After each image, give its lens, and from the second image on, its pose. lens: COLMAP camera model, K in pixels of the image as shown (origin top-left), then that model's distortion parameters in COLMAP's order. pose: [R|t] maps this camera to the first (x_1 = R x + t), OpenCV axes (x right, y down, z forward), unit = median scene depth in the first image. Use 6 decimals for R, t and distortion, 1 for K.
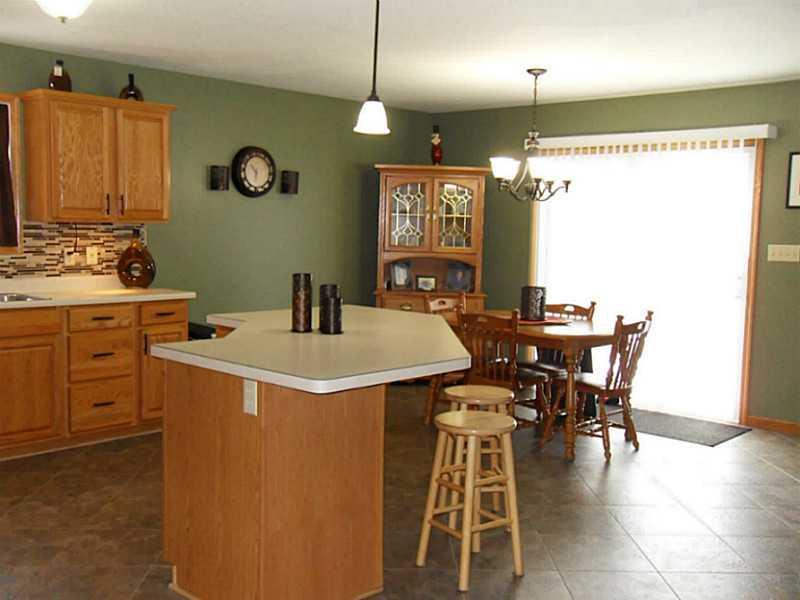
lens RADIAL K [[824.5, 0, 400.0], [0, 824.5, 300.0], [0, 0, 1]] dist [-0.093279, 0.245976]
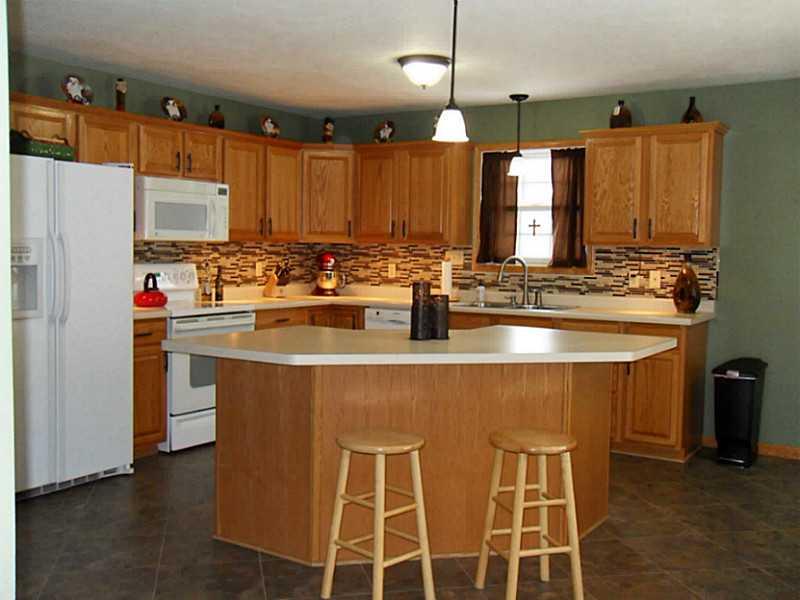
lens RADIAL K [[824.5, 0, 400.0], [0, 824.5, 300.0], [0, 0, 1]] dist [-0.093279, 0.245976]
pose [[0.188057, 0.046191, -0.981071, 0.598996], [-0.101454, 0.994464, 0.027374, -0.024477], [0.976904, 0.094385, 0.191702, 0.503293]]
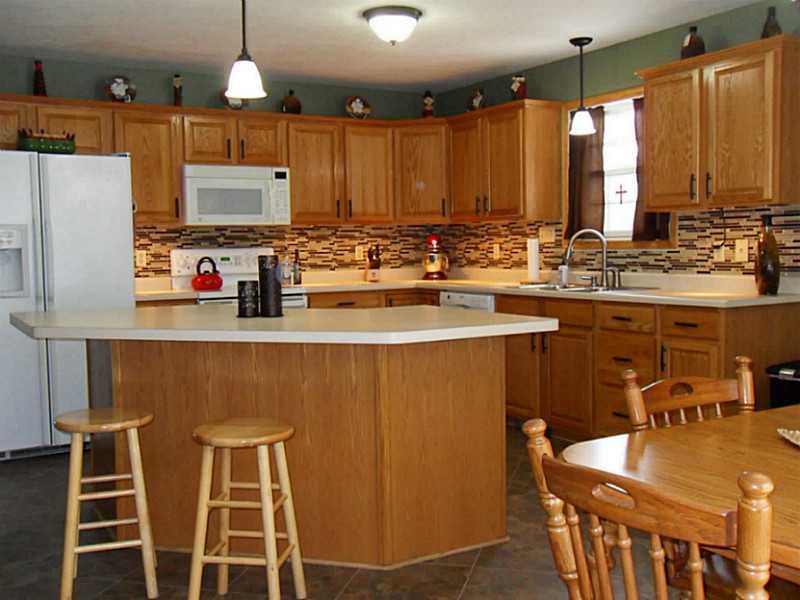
lens RADIAL K [[824.5, 0, 400.0], [0, 824.5, 300.0], [0, 0, 1]] dist [-0.093279, 0.245976]
pose [[-0.259098, 0.052482, -0.964424, 0.505811], [-0.075337, 0.994382, 0.074352, -0.041523], [0.962908, 0.091922, -0.253688, 0.911776]]
